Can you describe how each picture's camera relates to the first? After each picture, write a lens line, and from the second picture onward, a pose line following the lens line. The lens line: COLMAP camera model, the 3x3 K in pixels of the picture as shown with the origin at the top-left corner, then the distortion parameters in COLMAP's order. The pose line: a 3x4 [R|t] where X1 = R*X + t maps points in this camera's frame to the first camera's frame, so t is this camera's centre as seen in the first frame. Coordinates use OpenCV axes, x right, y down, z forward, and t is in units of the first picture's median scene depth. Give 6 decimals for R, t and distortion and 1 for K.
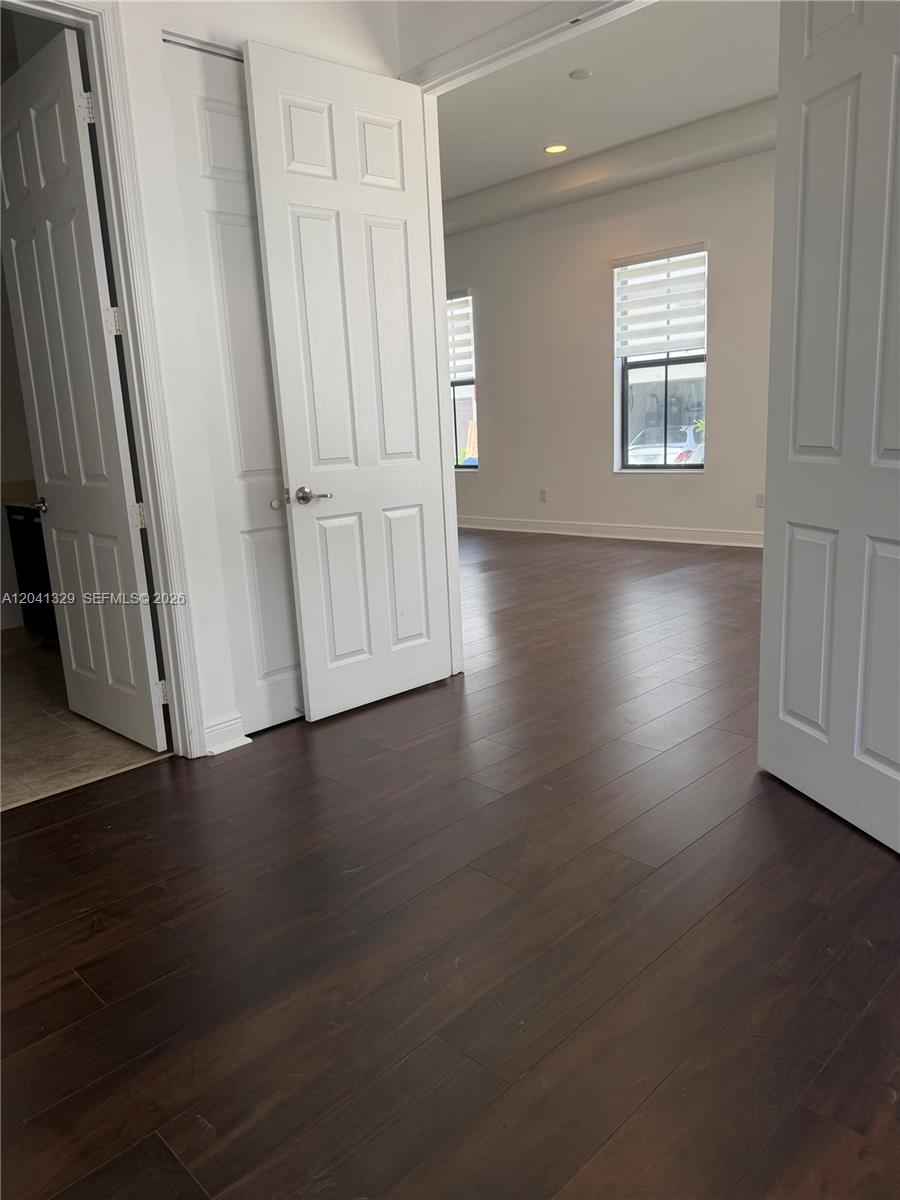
lens RADIAL K [[836.1, 0, 450.0], [0, 836.1, 600.0], [0, 0, 1]] dist [0.028909, -0.048692]
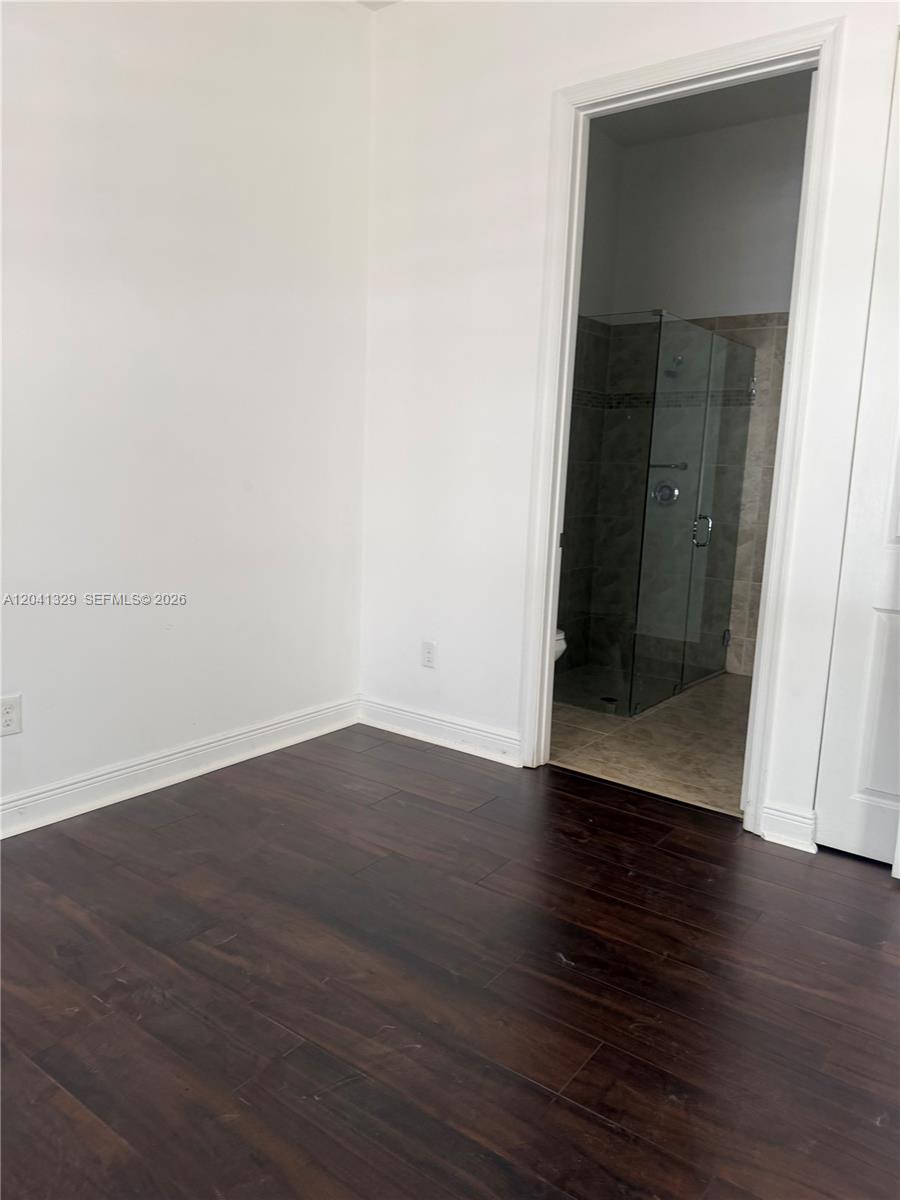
lens RADIAL K [[836.1, 0, 450.0], [0, 836.1, 600.0], [0, 0, 1]] dist [0.028909, -0.048692]
pose [[0.129991, 0.205502, -0.969985, 0.488494], [-0.252096, 0.952987, 0.168116, -0.123263], [0.958932, 0.222676, 0.175686, 0.466842]]
